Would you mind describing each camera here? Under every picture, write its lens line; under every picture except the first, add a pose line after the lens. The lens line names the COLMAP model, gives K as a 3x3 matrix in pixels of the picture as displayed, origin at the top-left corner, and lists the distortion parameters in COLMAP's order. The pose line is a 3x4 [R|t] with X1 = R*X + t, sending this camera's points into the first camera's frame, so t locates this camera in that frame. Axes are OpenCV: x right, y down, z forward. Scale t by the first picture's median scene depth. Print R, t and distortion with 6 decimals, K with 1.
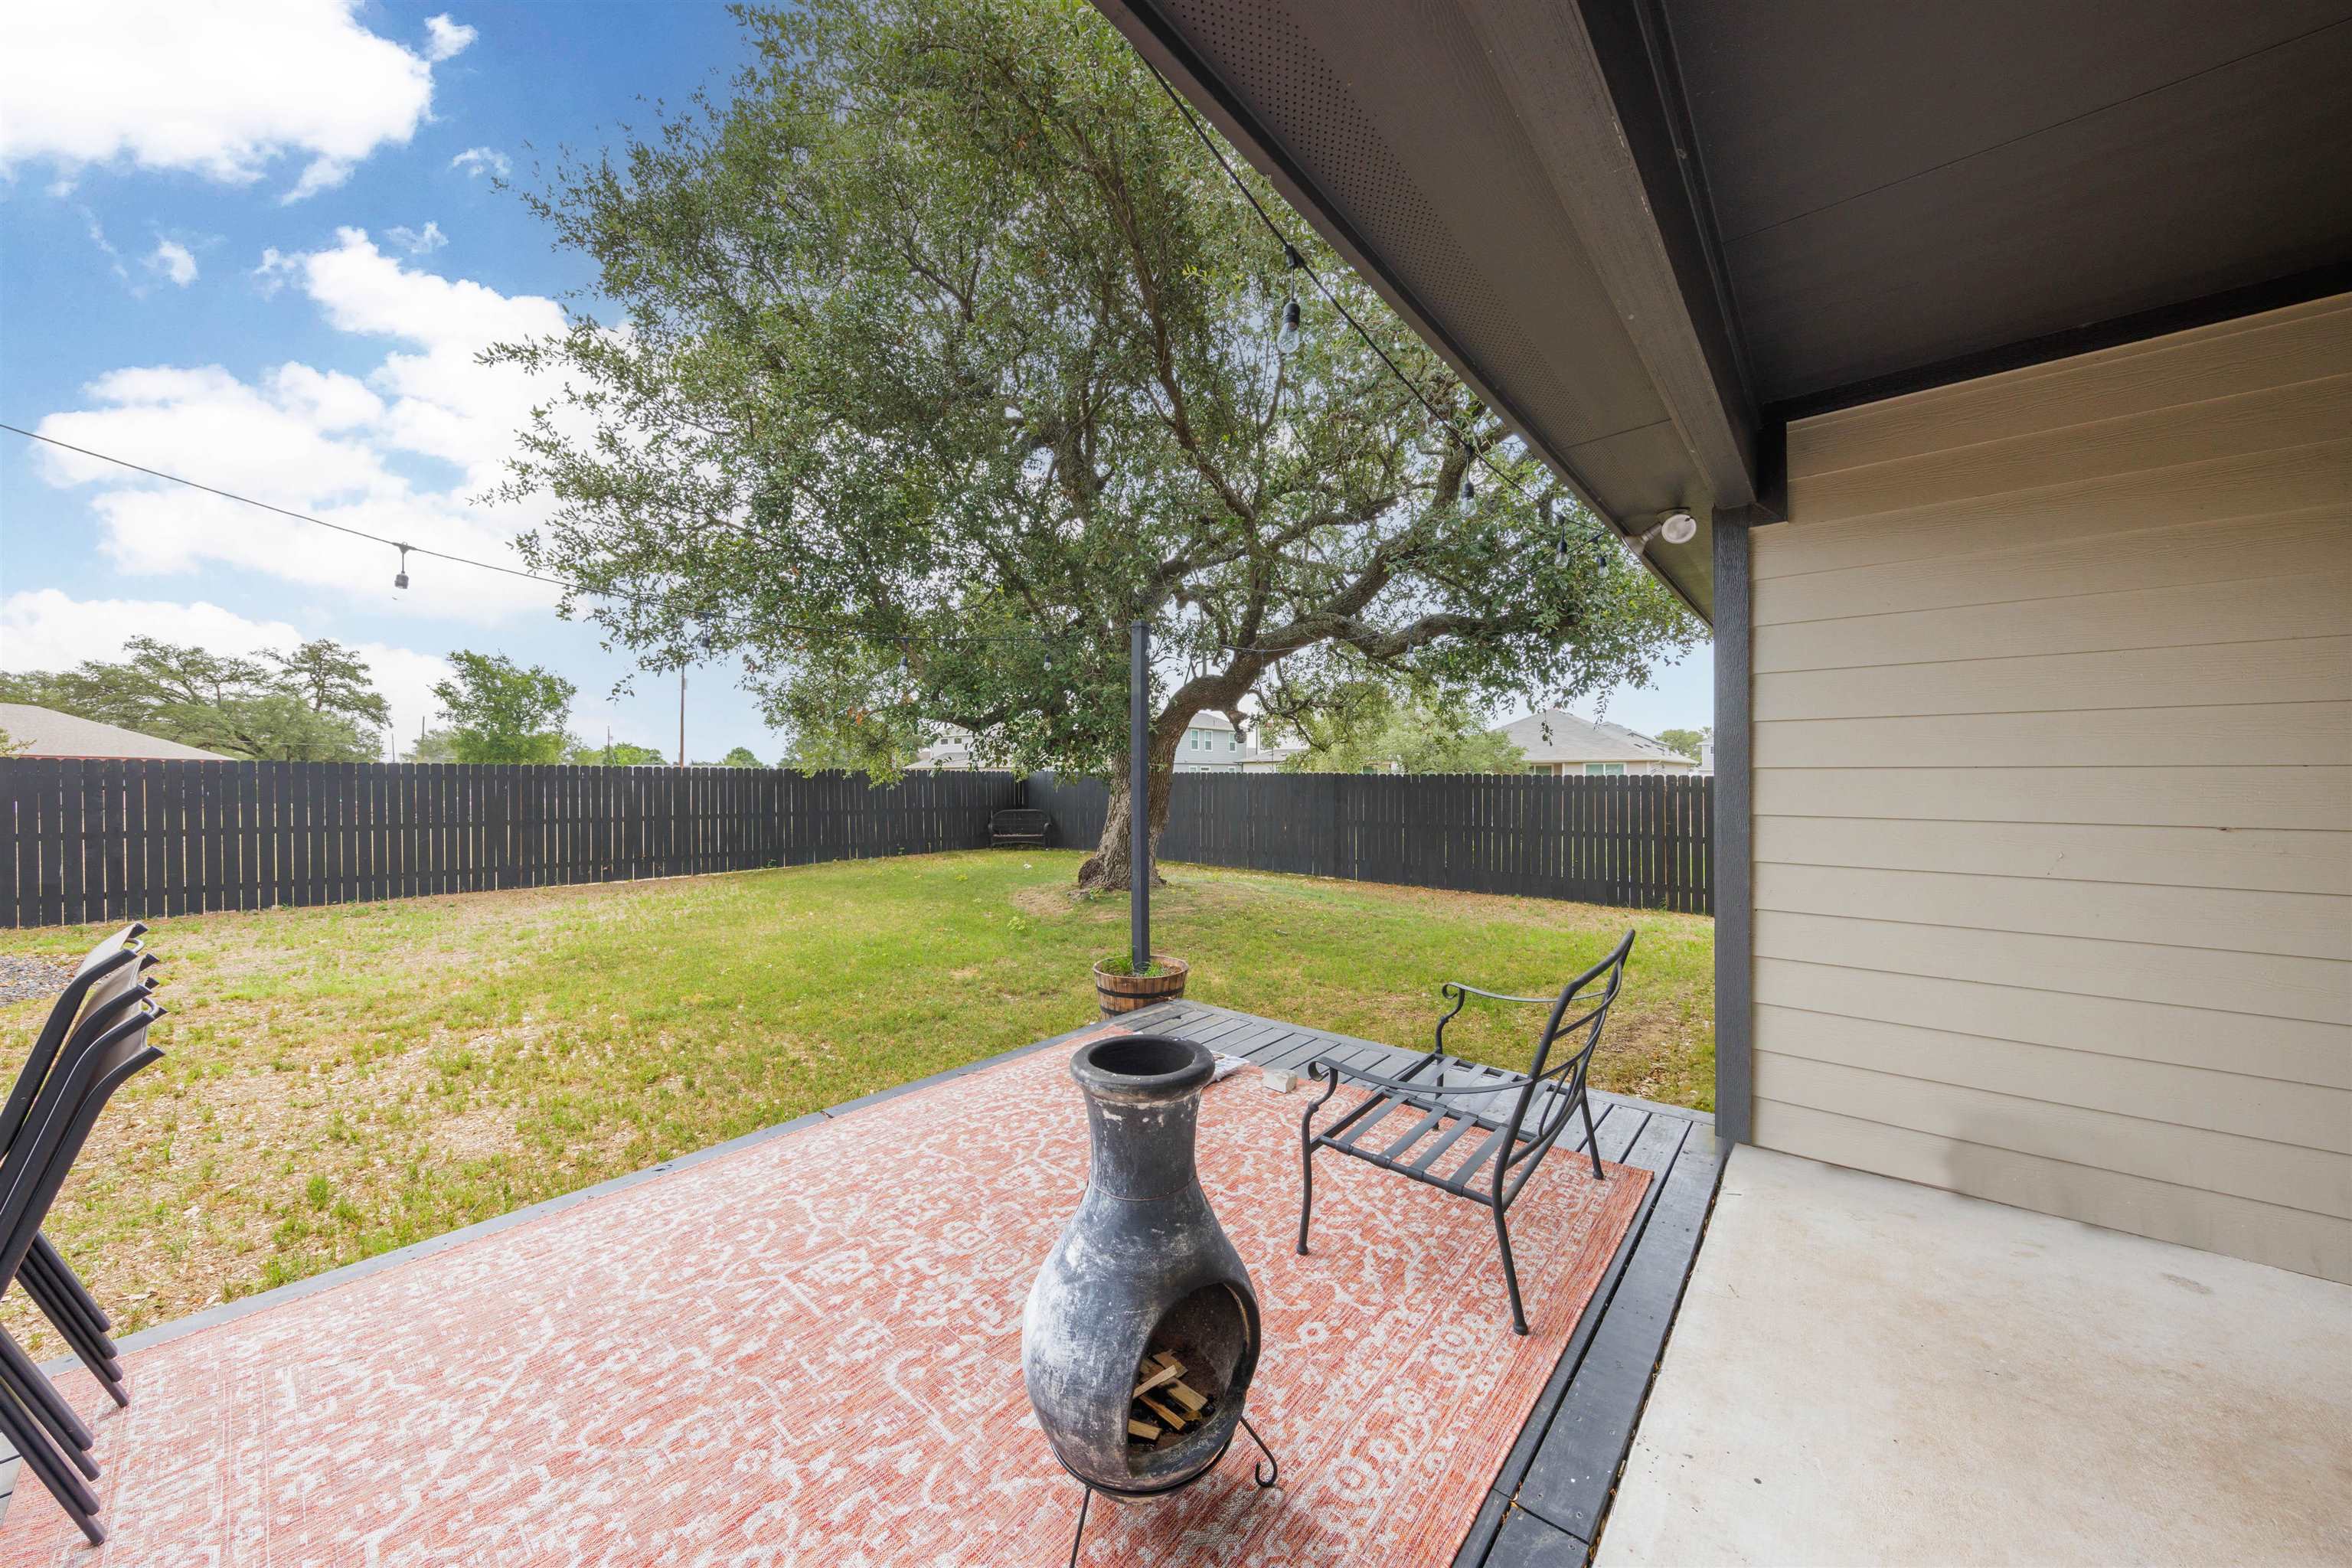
lens RADIAL K [[800.1, 0, 1177.4], [0, 800.1, 776.7], [0, 0, 1]] dist [0.001523, -0.001960]
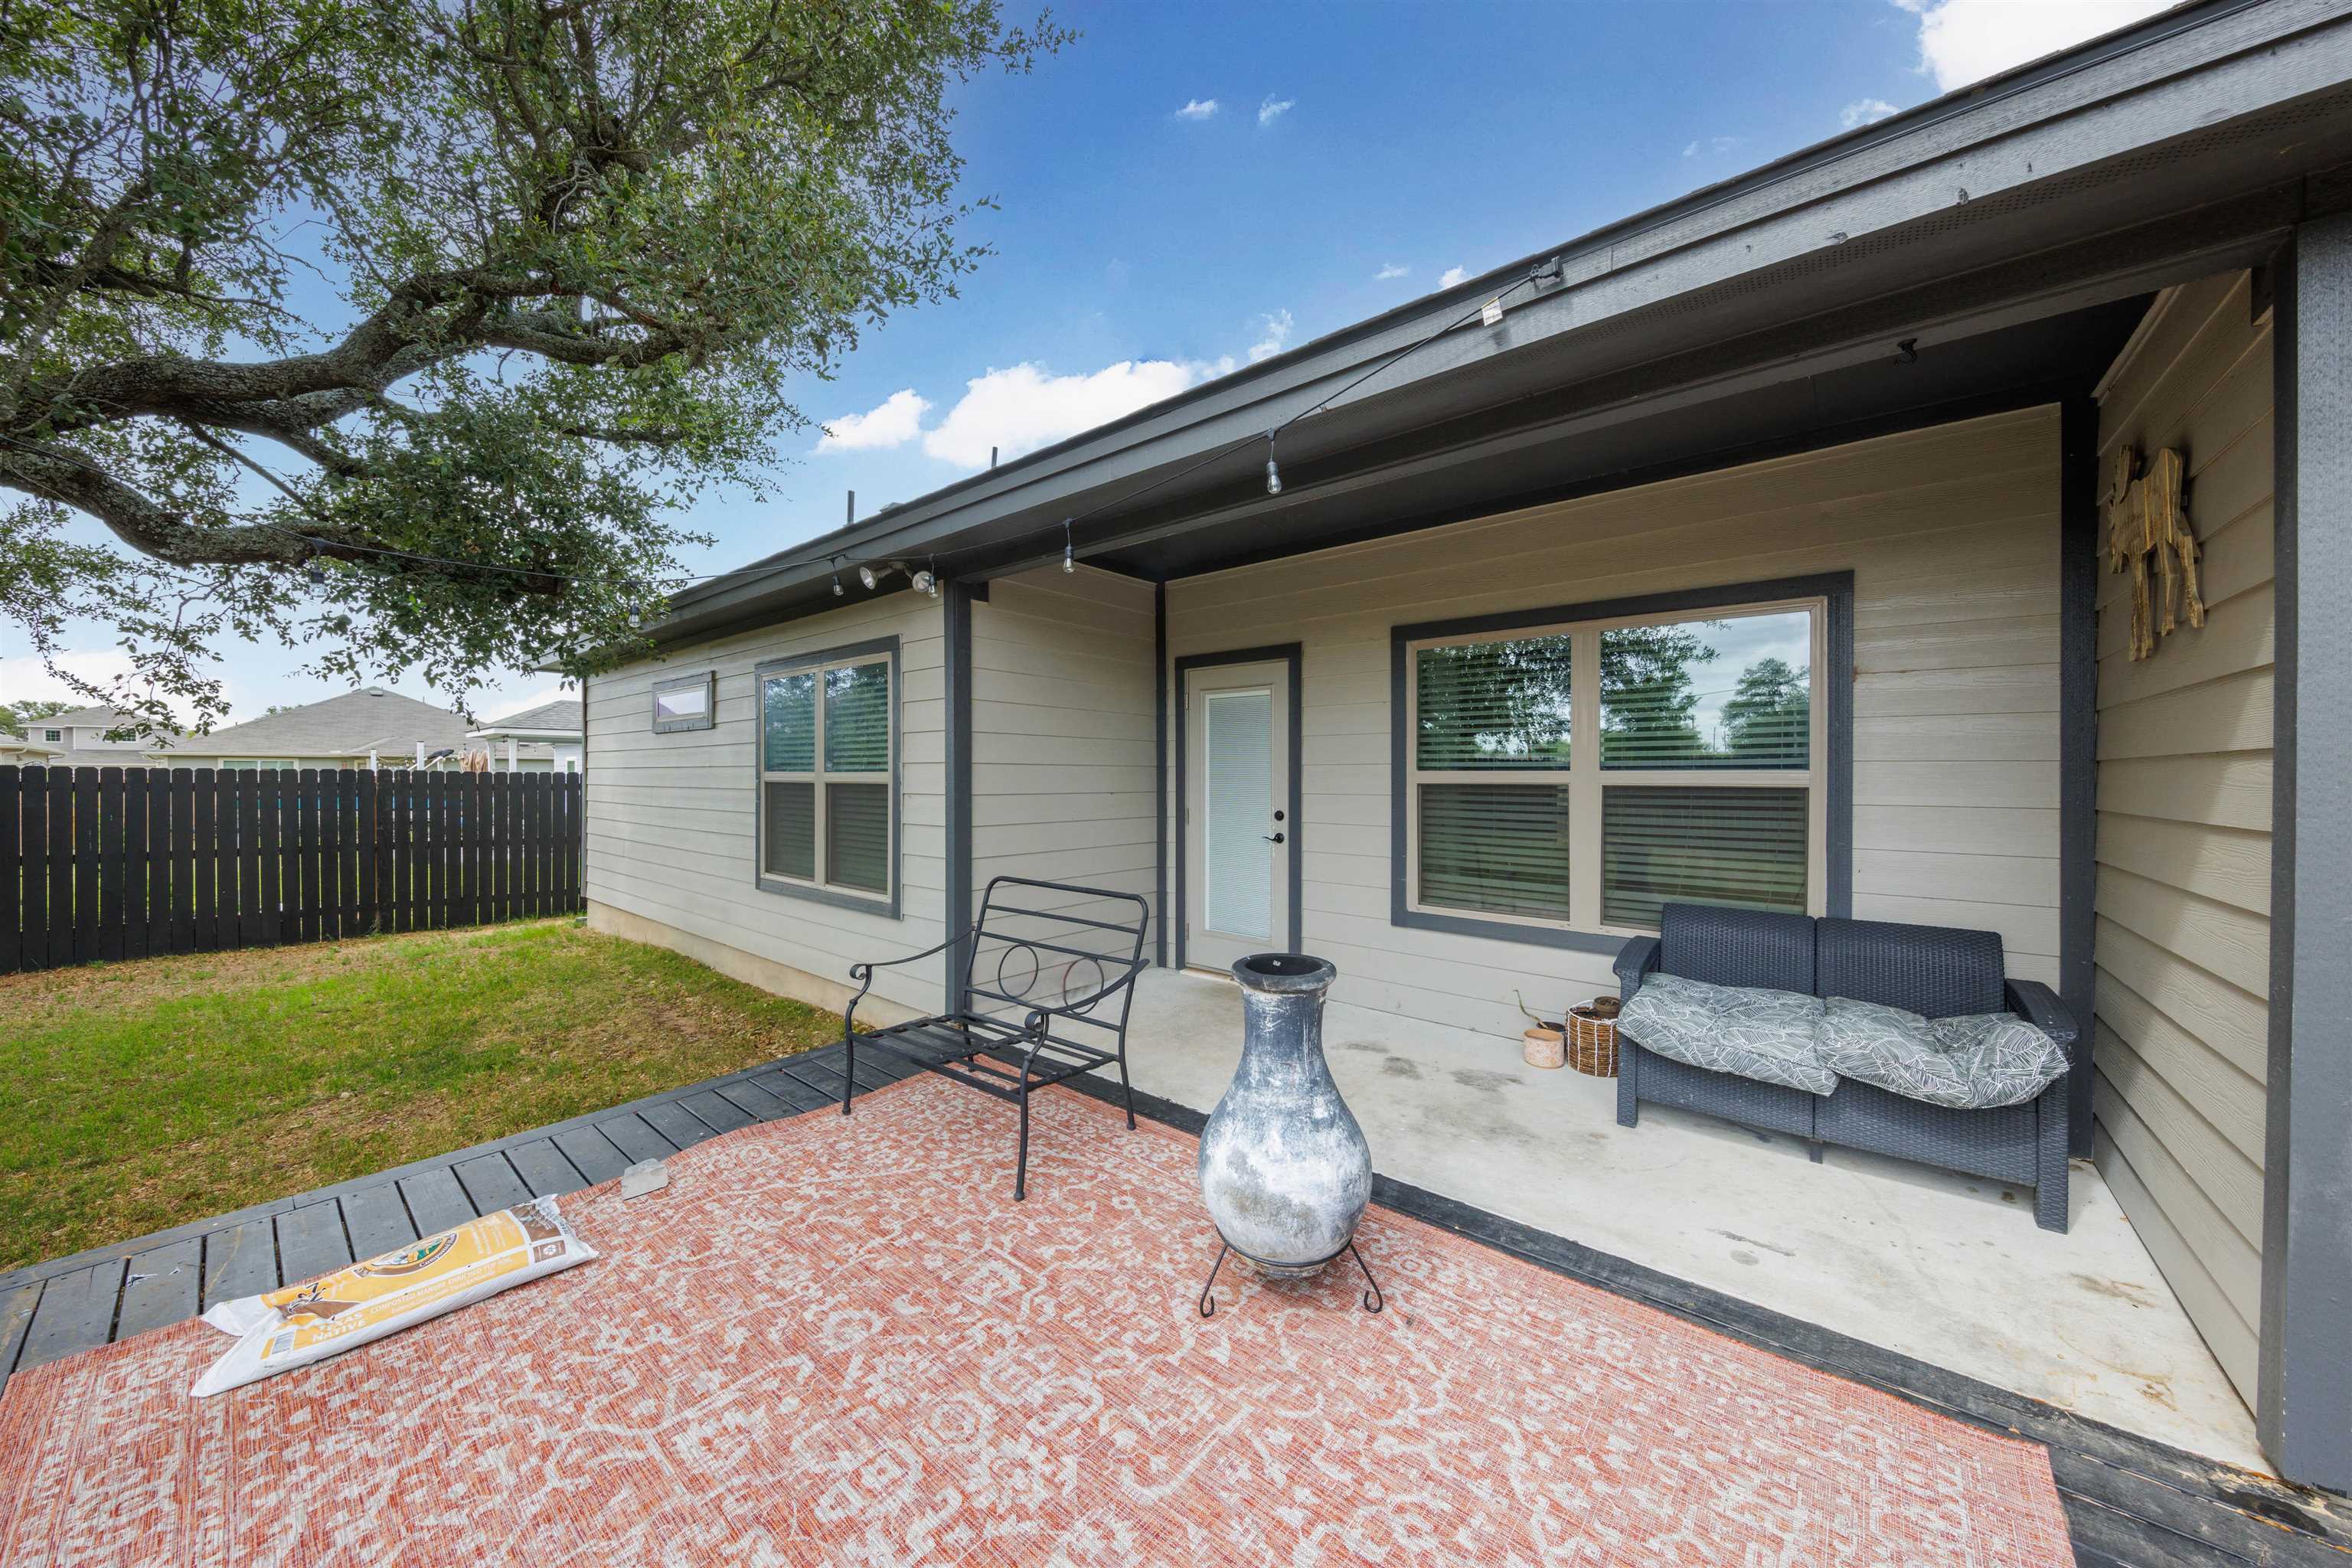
lens RADIAL K [[800.1, 0, 1177.1], [0, 800.1, 778.1], [0, 0, 1]] dist [0.001523, -0.001960]
pose [[-0.006597, -0.007453, 0.999950, -0.742987], [0.002516, 0.999969, 0.007470, 0.008738], [-0.999975, 0.002565, -0.006578, 0.627373]]
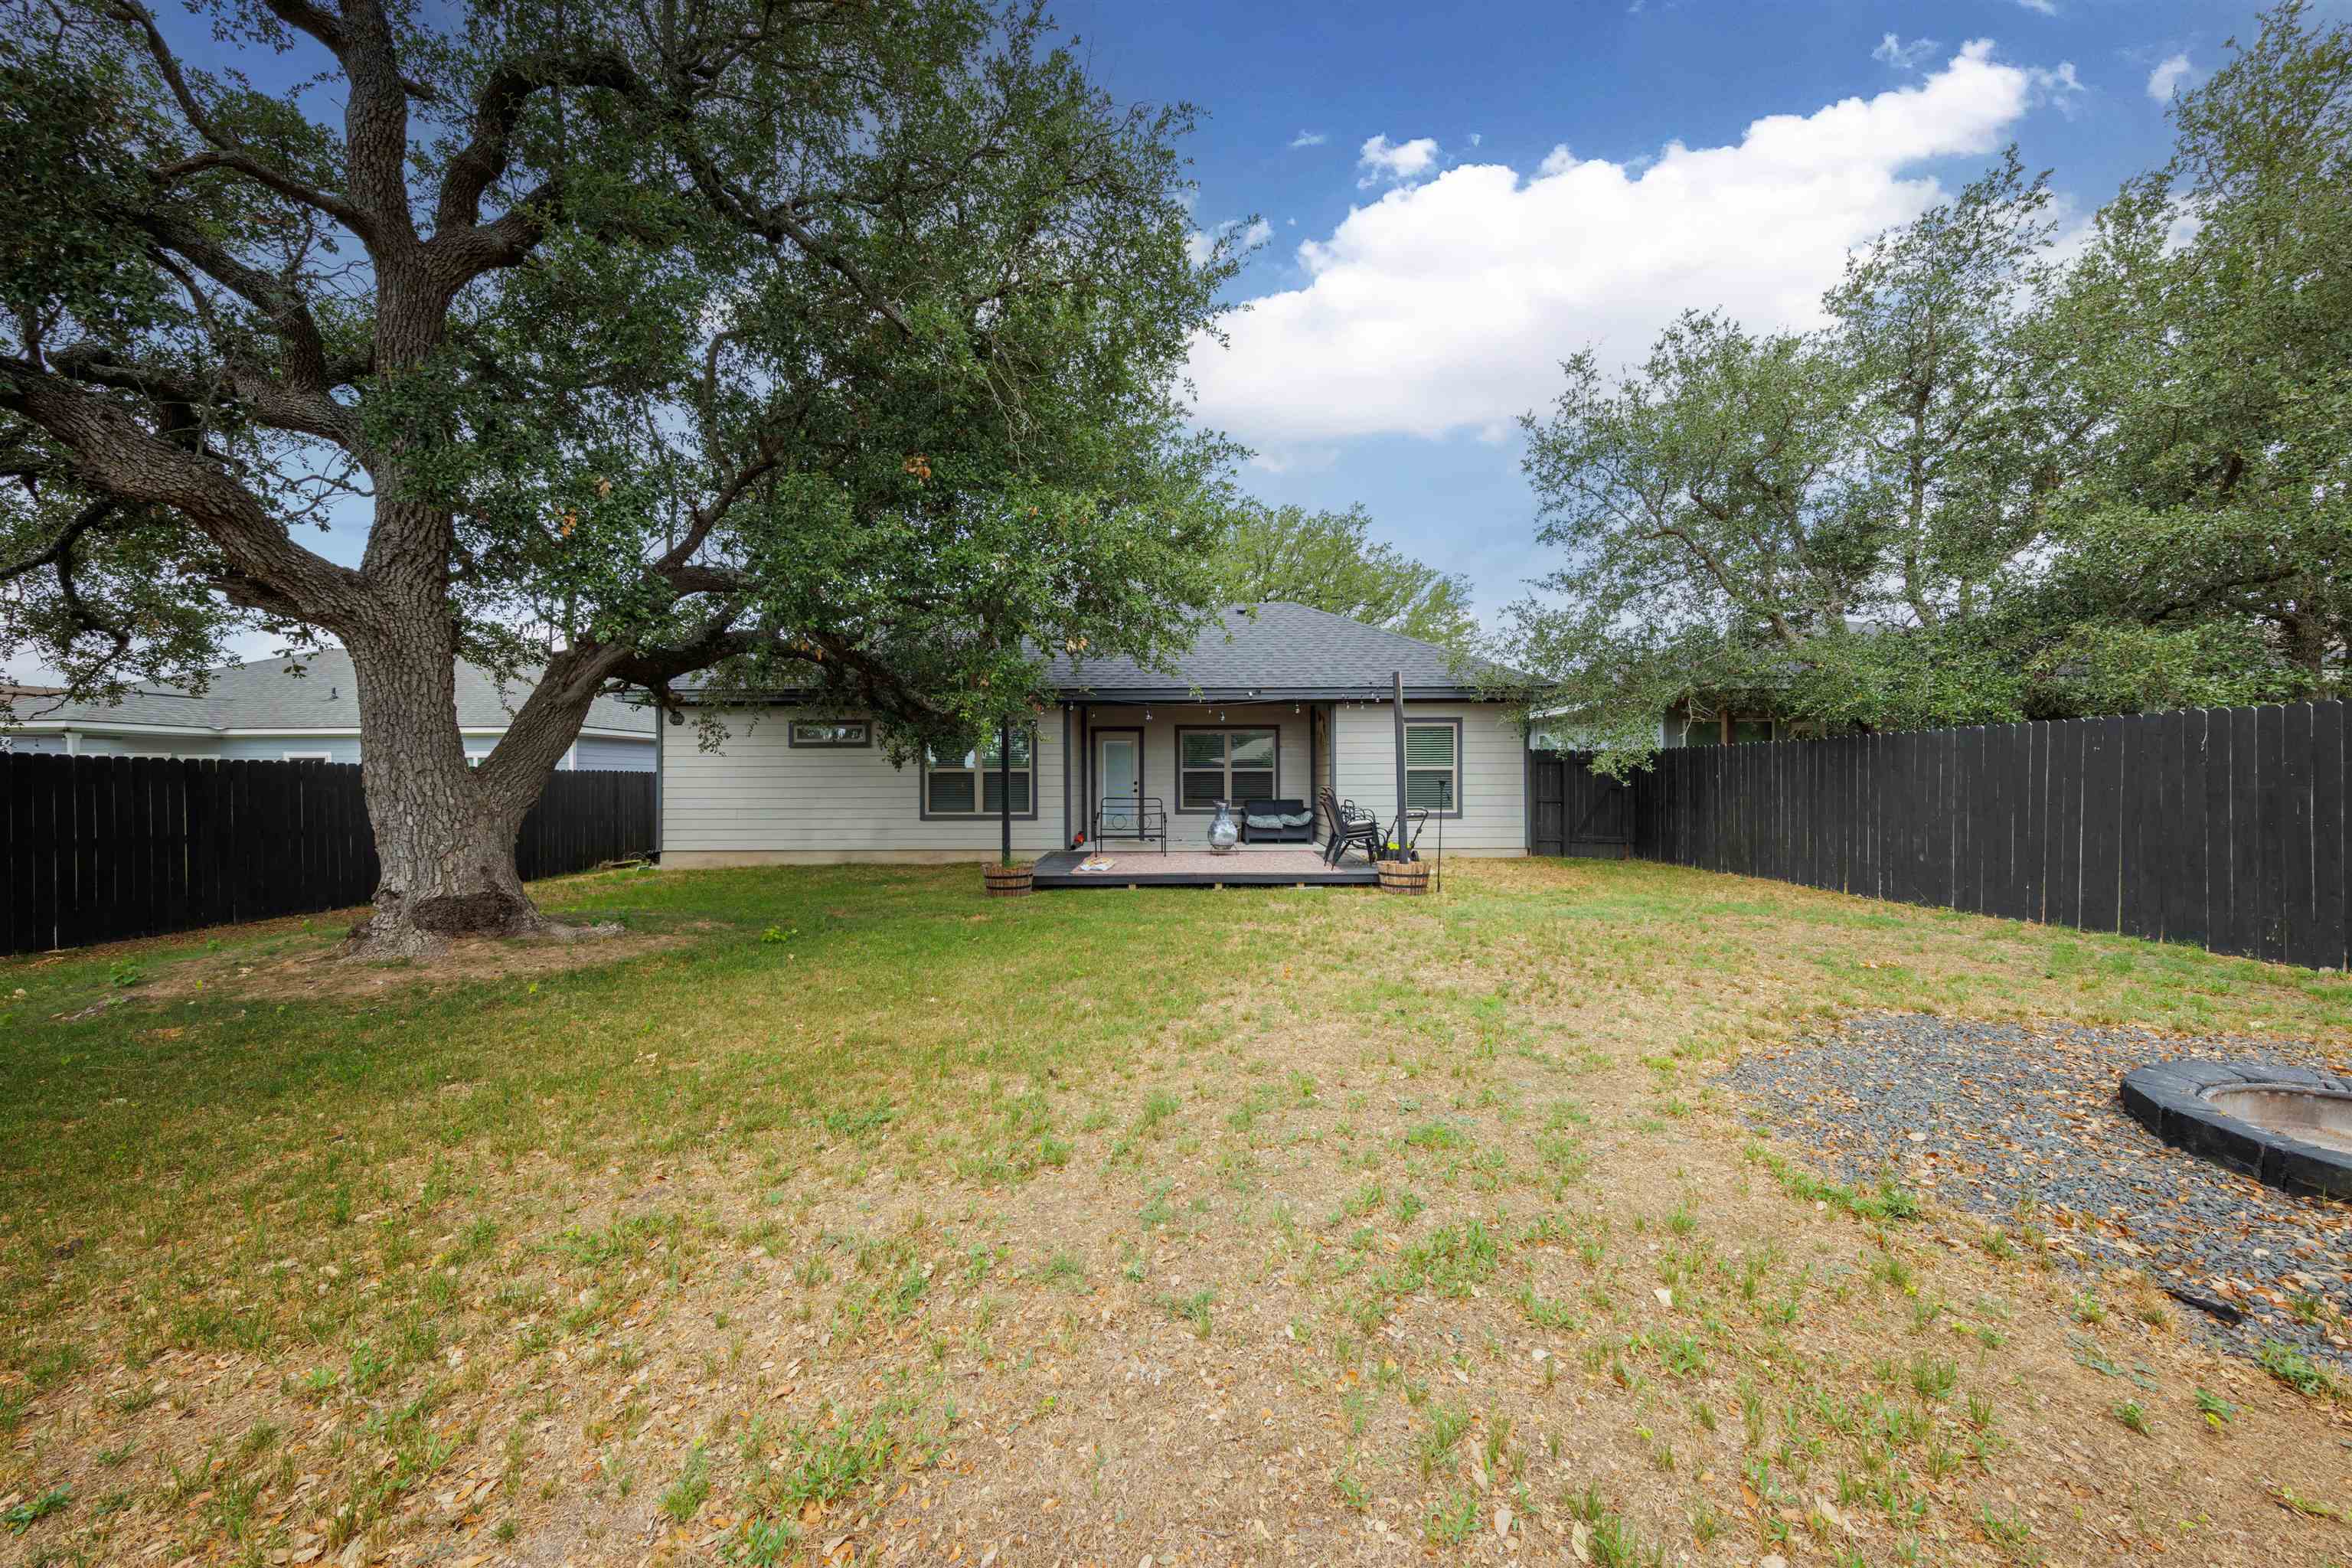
lens RADIAL K [[800.1, 0, 1170.9], [0, 800.1, 780.0], [0, 0, 1]] dist [0.001523, -0.001960]
pose [[-0.637494, 0.000279, 0.770455, -3.419182], [0.005764, 0.999974, 0.004408, 0.067075], [-0.770434, 0.007251, -0.637479, 3.815020]]
